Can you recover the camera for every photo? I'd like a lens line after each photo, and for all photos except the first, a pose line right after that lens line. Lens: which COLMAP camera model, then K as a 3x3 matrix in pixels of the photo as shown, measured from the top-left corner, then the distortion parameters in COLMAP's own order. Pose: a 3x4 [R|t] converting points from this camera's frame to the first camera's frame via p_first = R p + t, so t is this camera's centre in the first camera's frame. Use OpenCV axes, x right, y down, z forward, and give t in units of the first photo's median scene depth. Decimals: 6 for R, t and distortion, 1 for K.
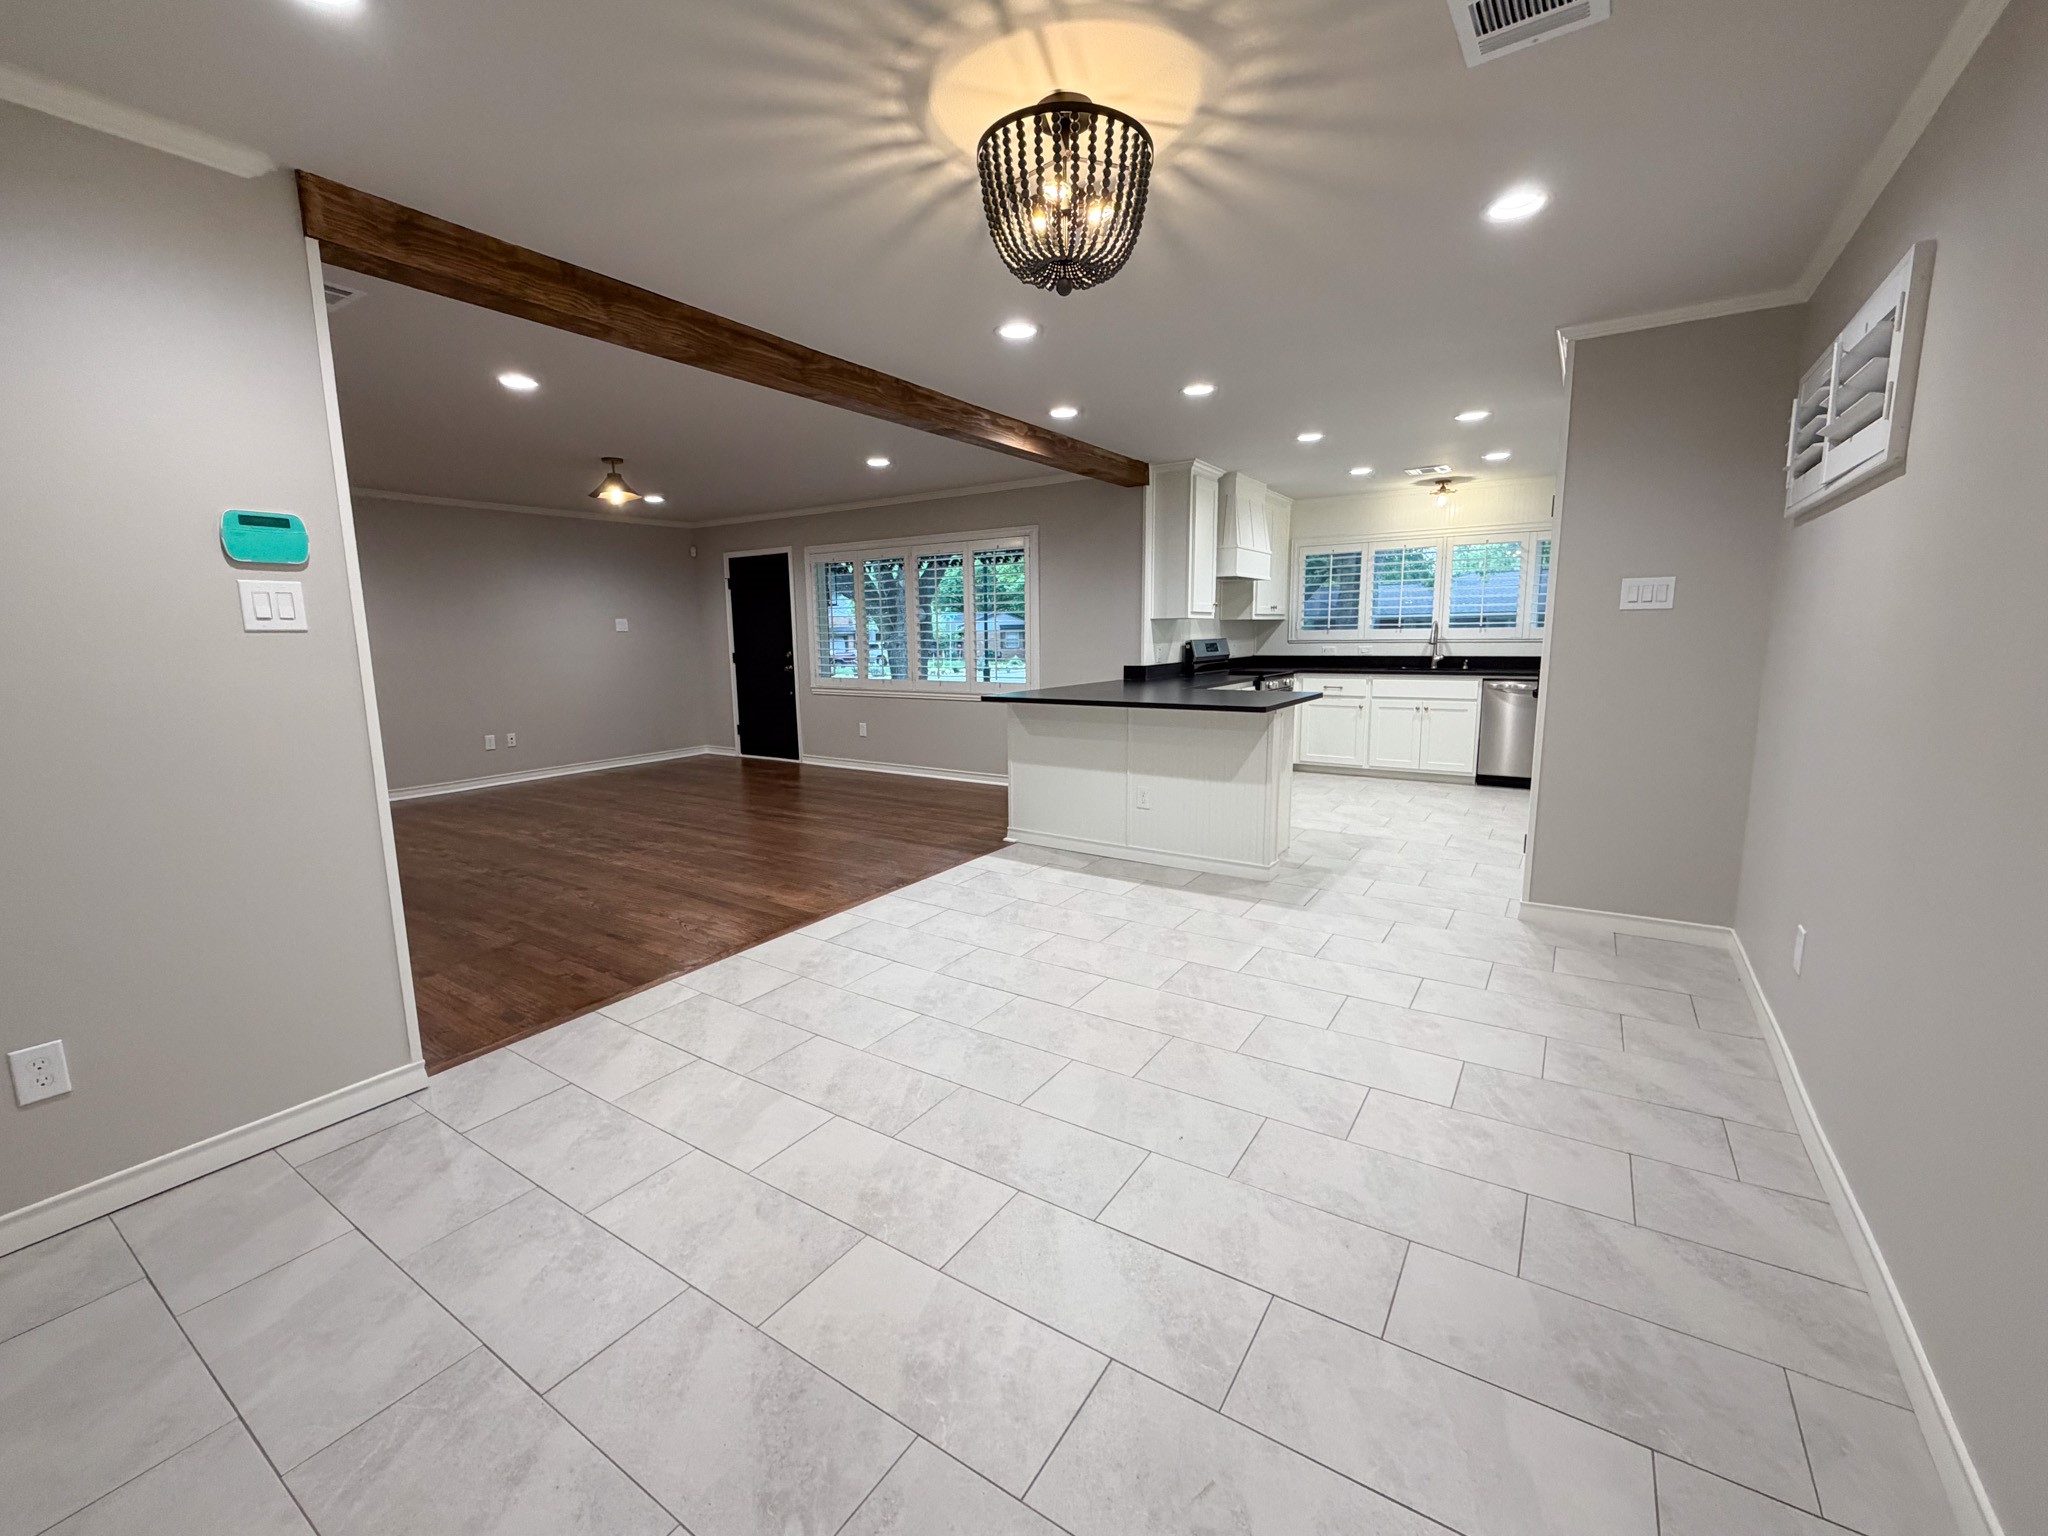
lens RADIAL K [[840.6, 0, 1015.5], [0, 840.6, 770.7], [0, 0, 1]] dist [0.002554, -0.000017]
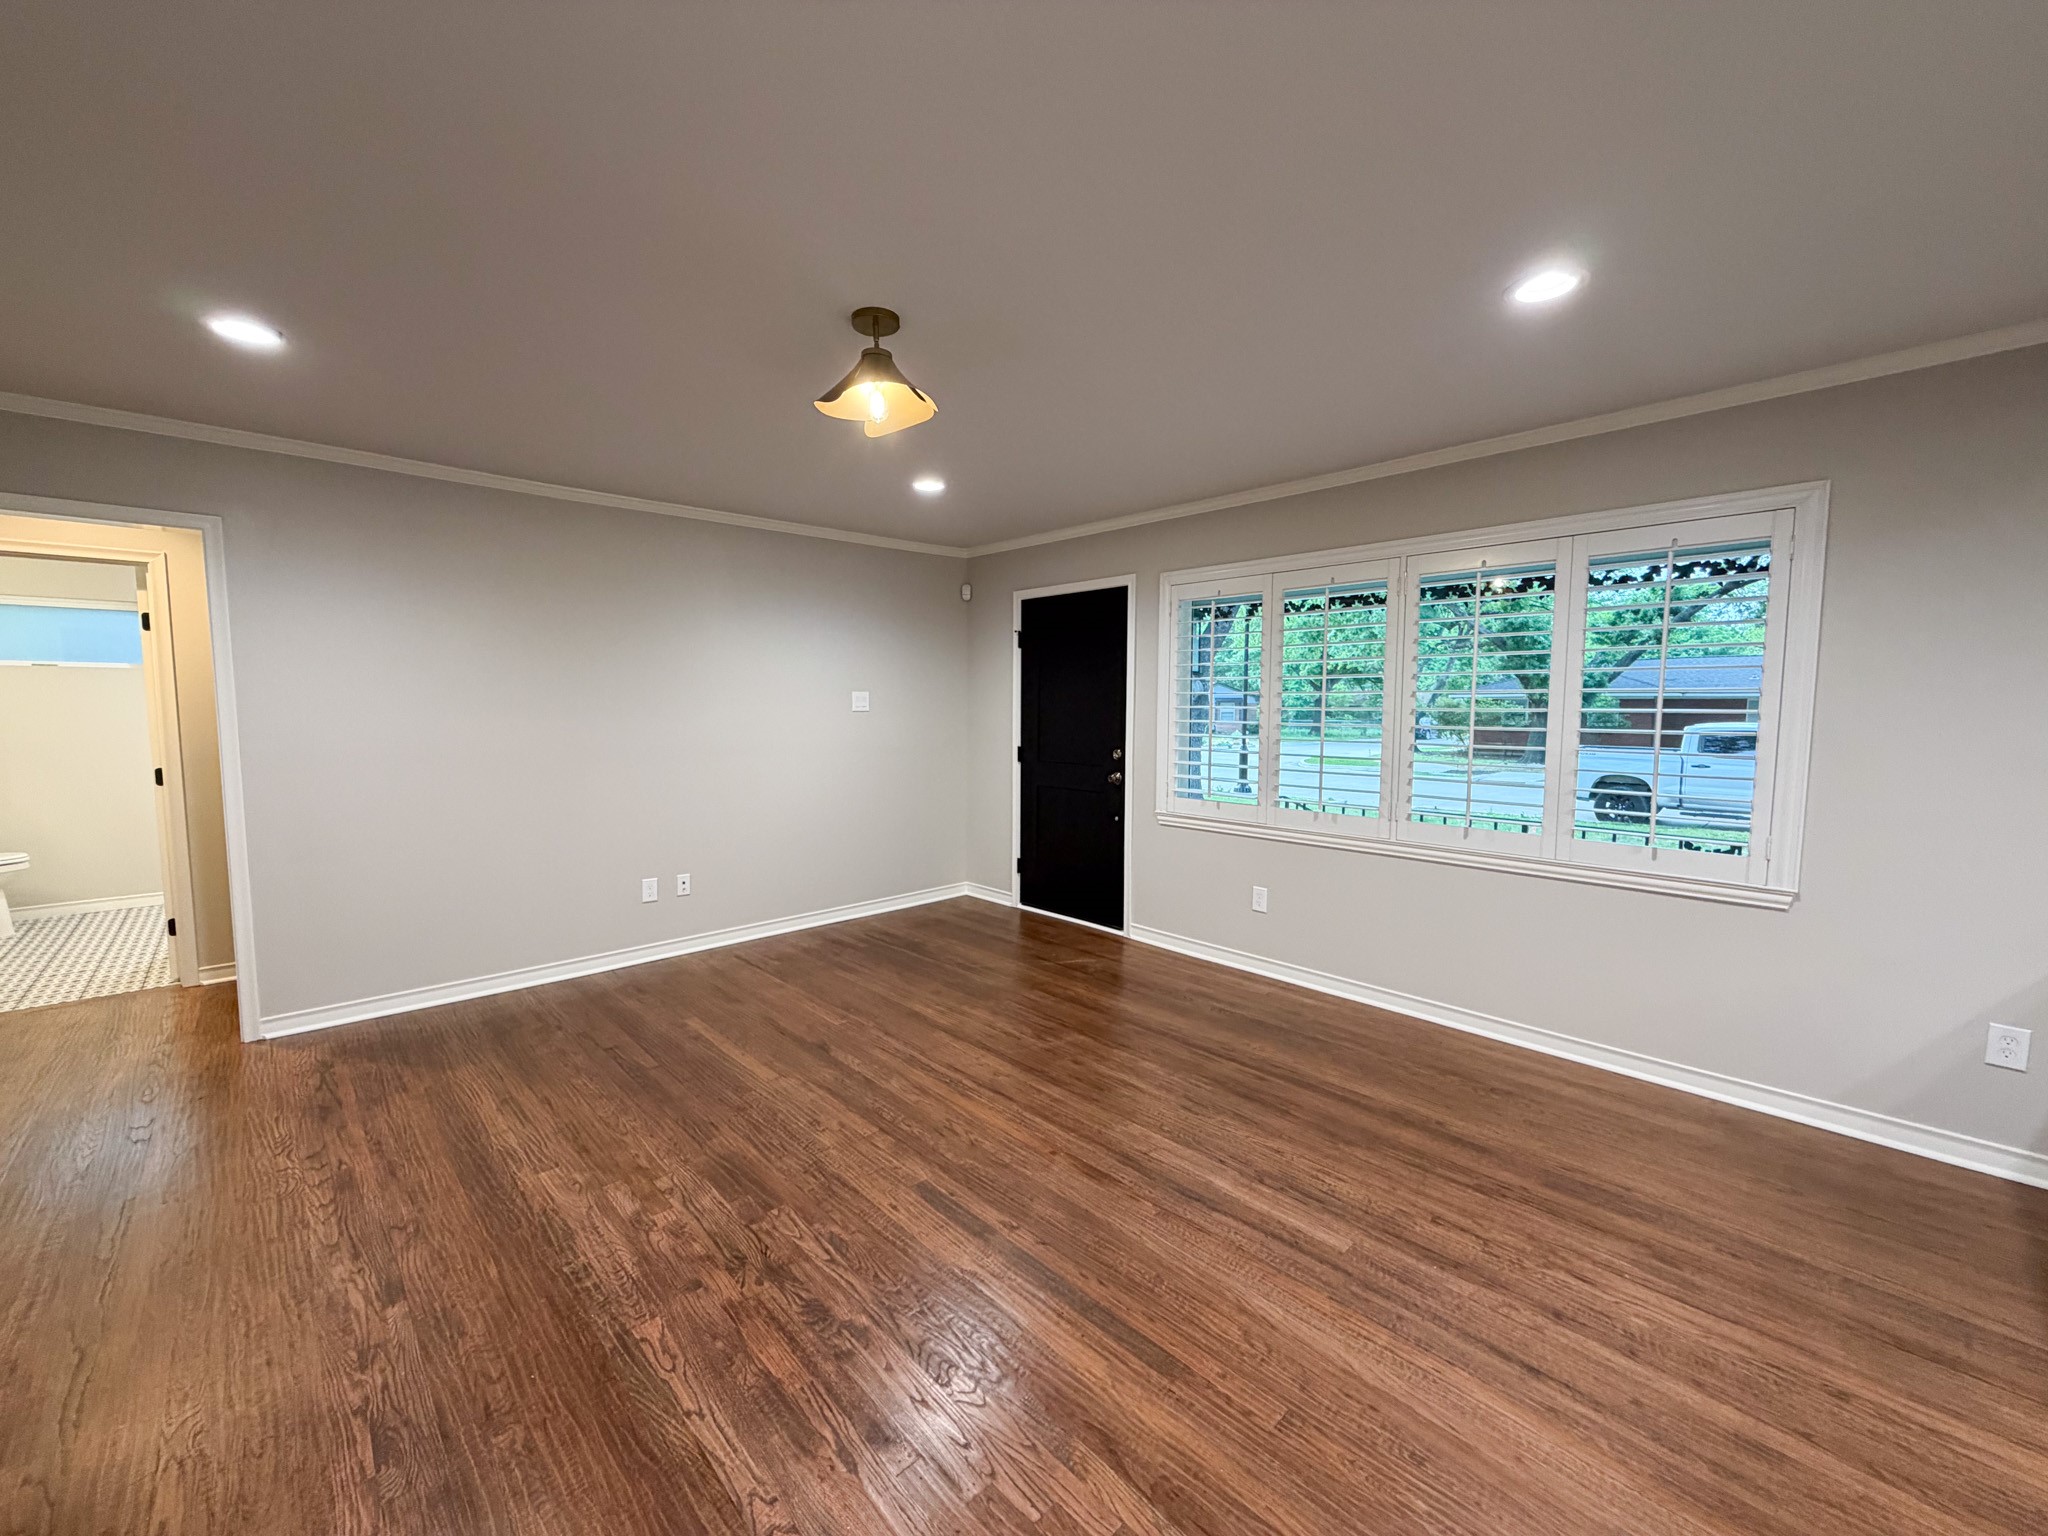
lens RADIAL K [[840.6, 0, 1024.4], [0, 840.6, 768.9], [0, 0, 1]] dist [0.002554, -0.000017]
pose [[0.973201, 0.033031, -0.227573, -0.202068], [-0.051886, 0.995651, -0.077374, -0.080257], [0.224027, 0.087108, 0.970682, 0.417766]]
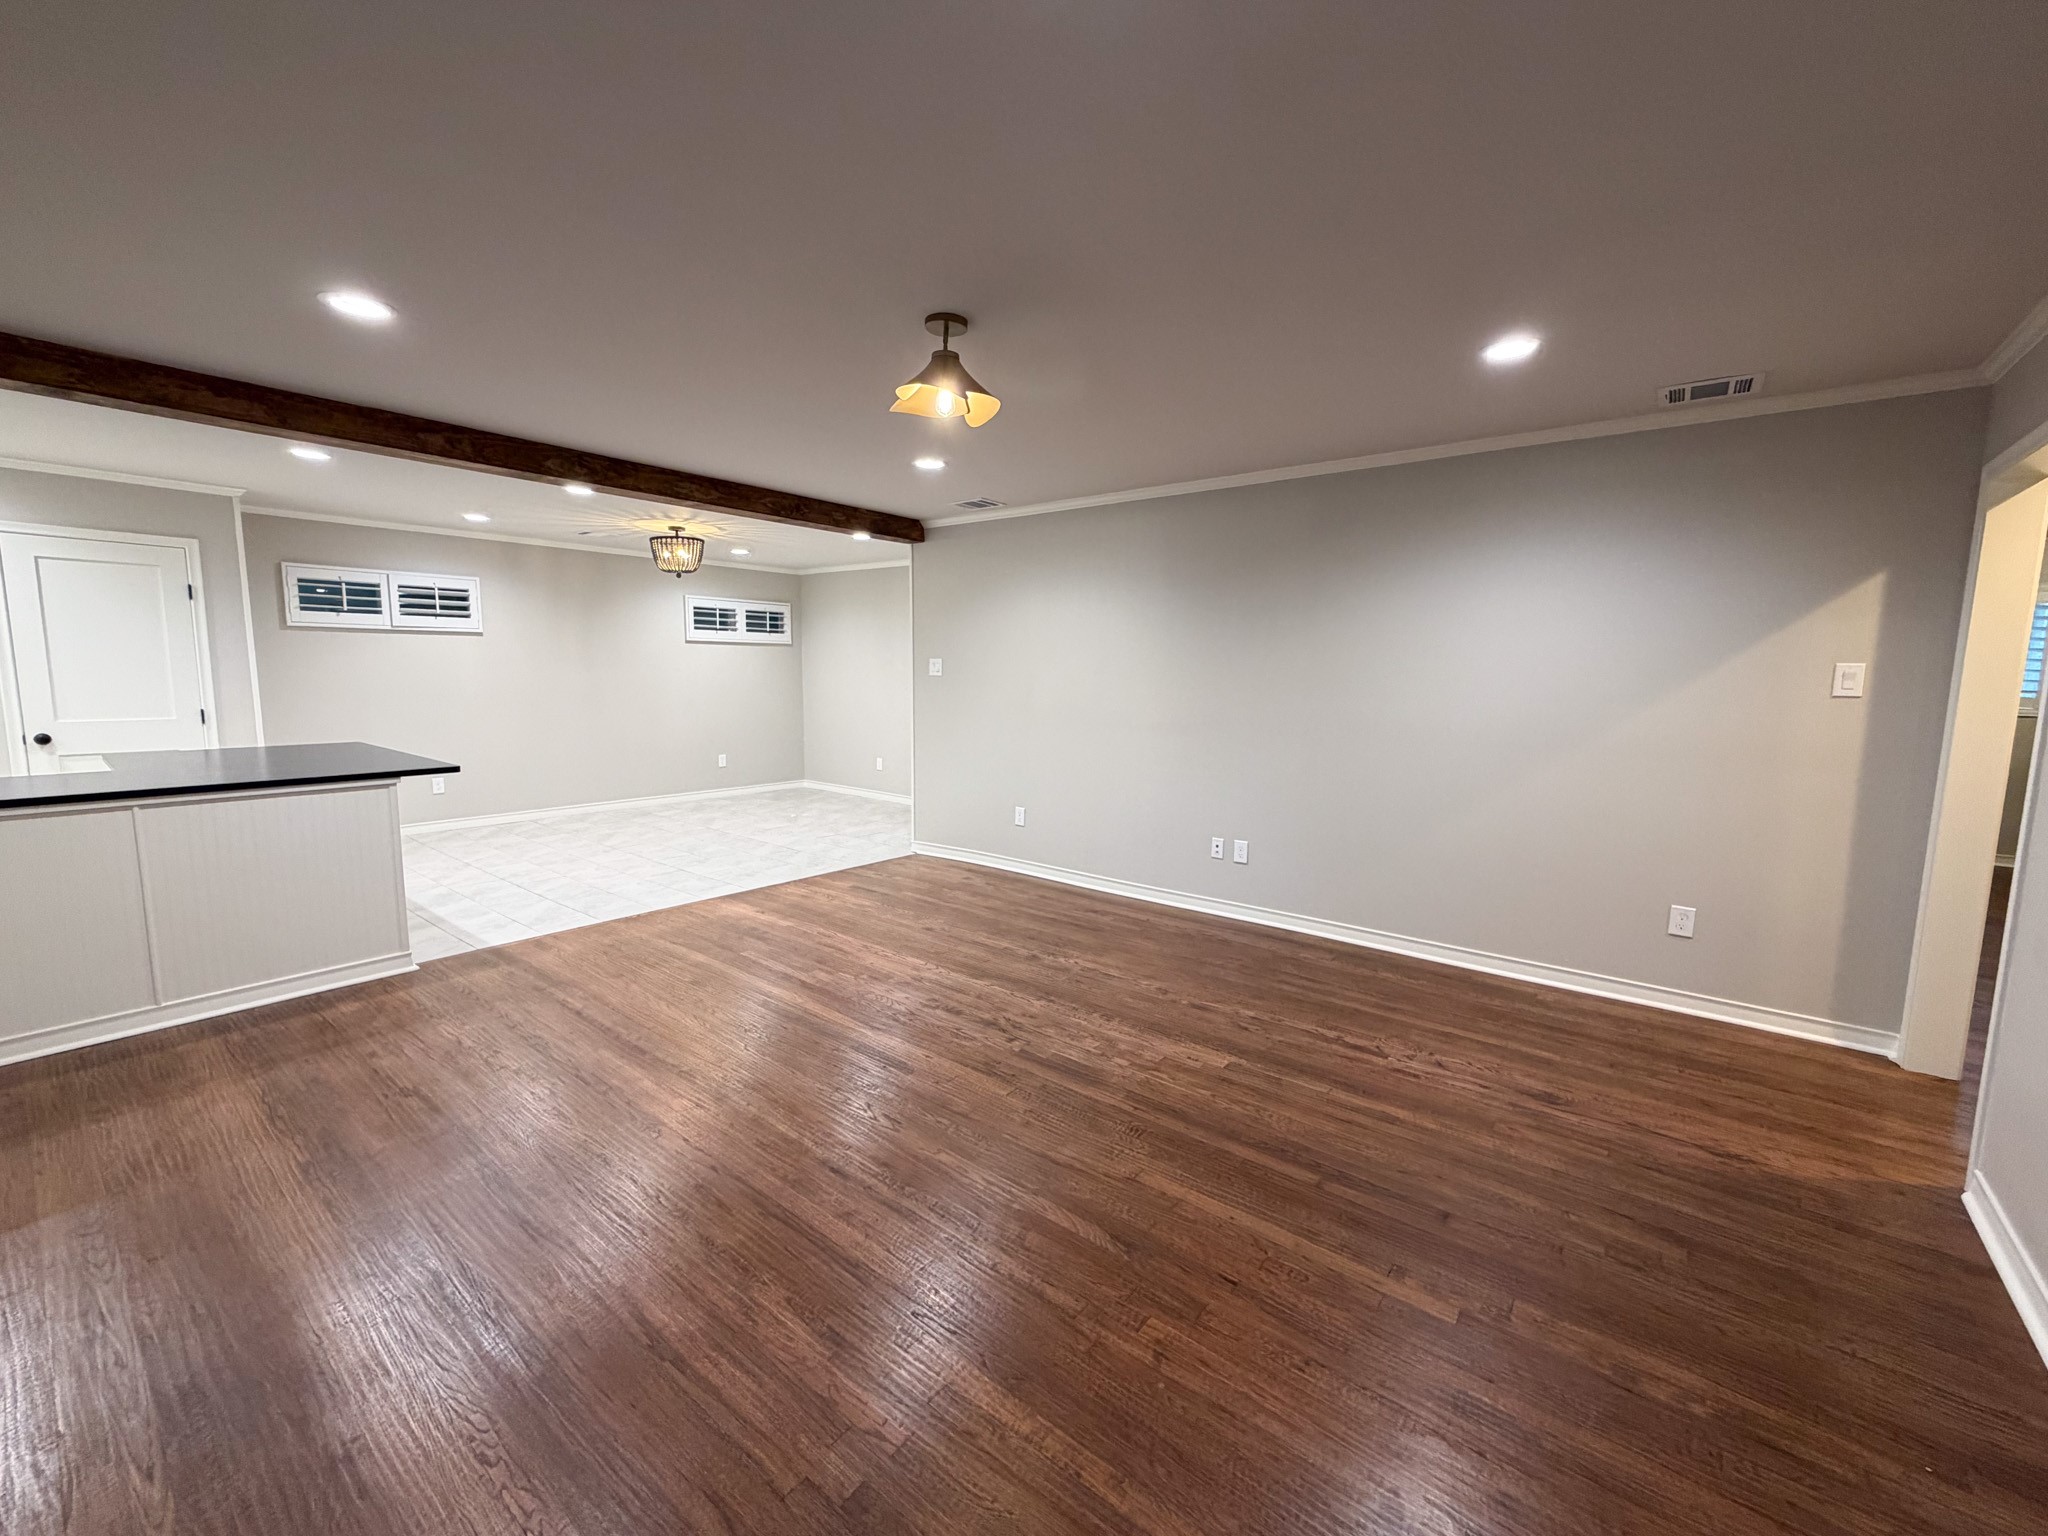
lens RADIAL K [[840.6, 0, 1031.3], [0, 840.6, 768.3], [0, 0, 1]] dist [0.002554, -0.000017]
pose [[-0.996605, -0.007178, 0.082022, -0.371600], [0.016119, 0.959907, 0.279855, -0.174286], [-0.080742, 0.280227, -0.956532, 0.986097]]
